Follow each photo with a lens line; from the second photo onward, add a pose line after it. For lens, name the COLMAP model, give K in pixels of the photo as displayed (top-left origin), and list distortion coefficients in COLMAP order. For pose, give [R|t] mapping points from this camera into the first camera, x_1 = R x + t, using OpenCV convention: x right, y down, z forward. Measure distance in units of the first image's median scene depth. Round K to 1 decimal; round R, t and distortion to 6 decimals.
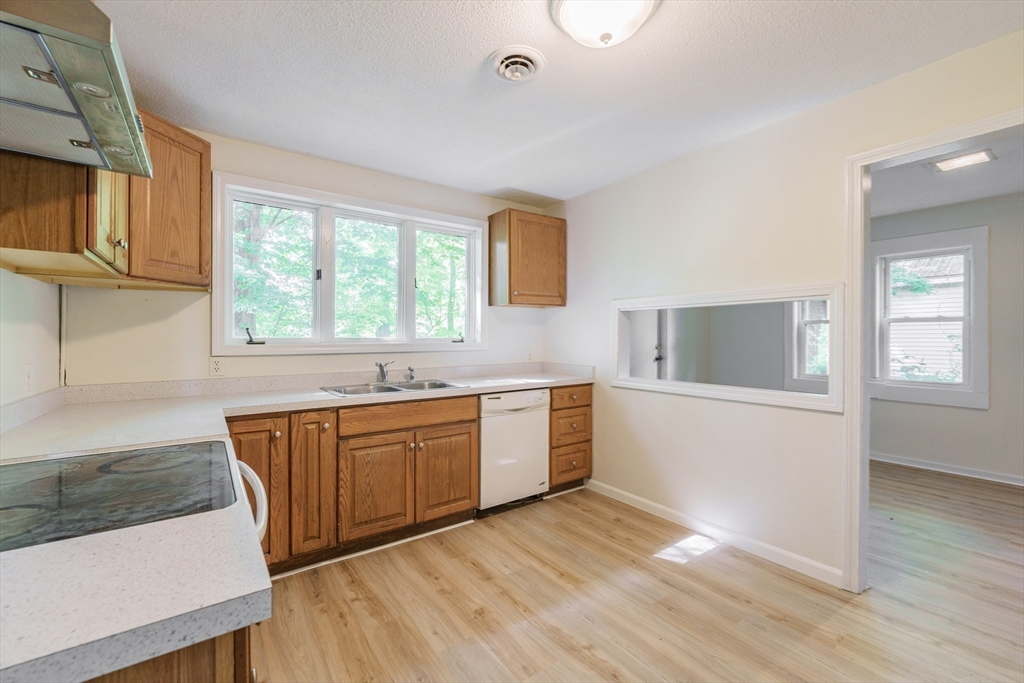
lens RADIAL K [[393.0, 0, 512.5], [0, 393.0, 328.9], [0, 0, 1]] dist [-0.001244, -0.000096]
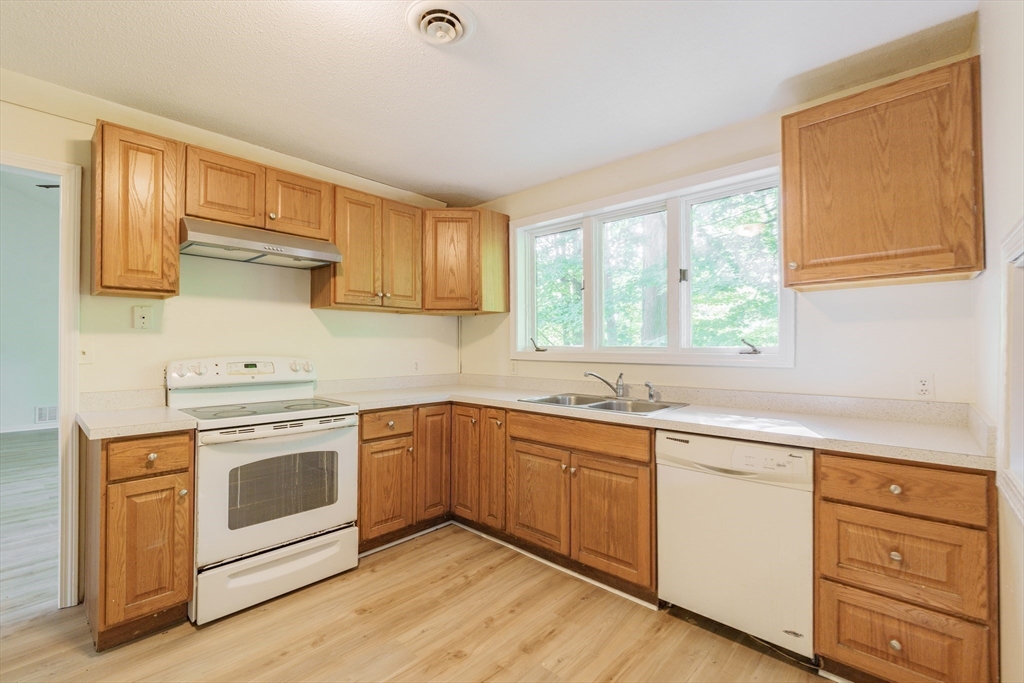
lens RADIAL K [[438.0, 0, 540.2], [0, 438.0, 335.9], [0, 0, 1]] dist [-0.001766, -0.000359]
pose [[0.260368, -0.020574, -0.965290, 0.620243], [0.018420, 0.999697, -0.016339, 0.012544], [0.965334, -0.013527, 0.260668, 0.616581]]
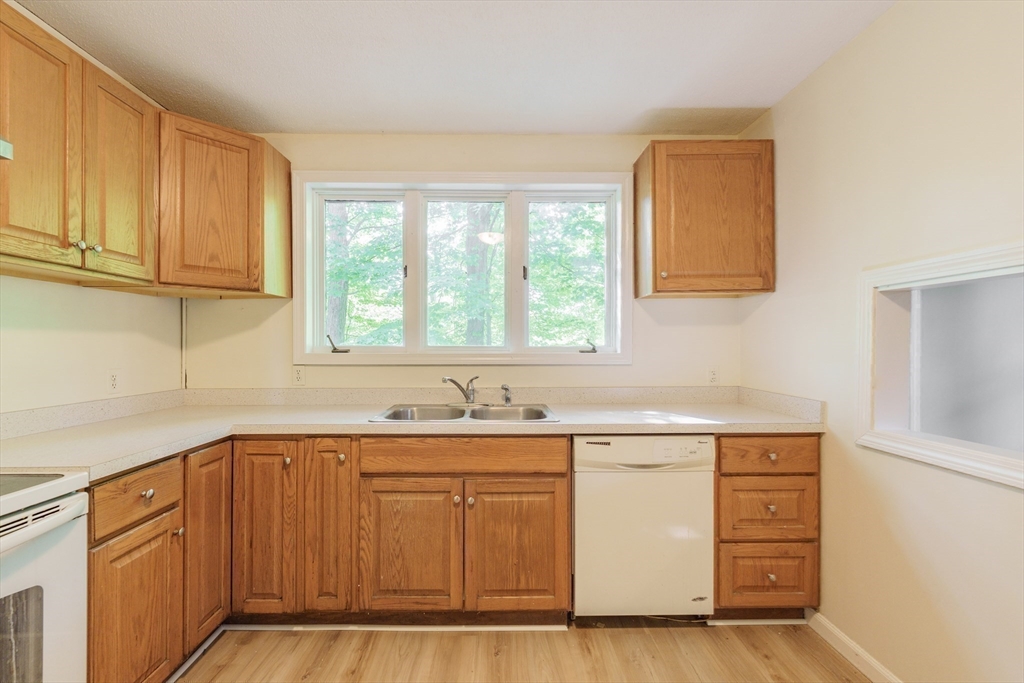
lens RADIAL K [[428.1, 0, 510.8], [0, 428.1, 338.8], [0, 0, 1]] dist [-0.003004, -0.000225]
pose [[0.830857, -0.006661, -0.556446, 0.225115], [0.010239, 0.999942, 0.003318, 0.007042], [0.556391, -0.008454, 0.830877, 0.372605]]
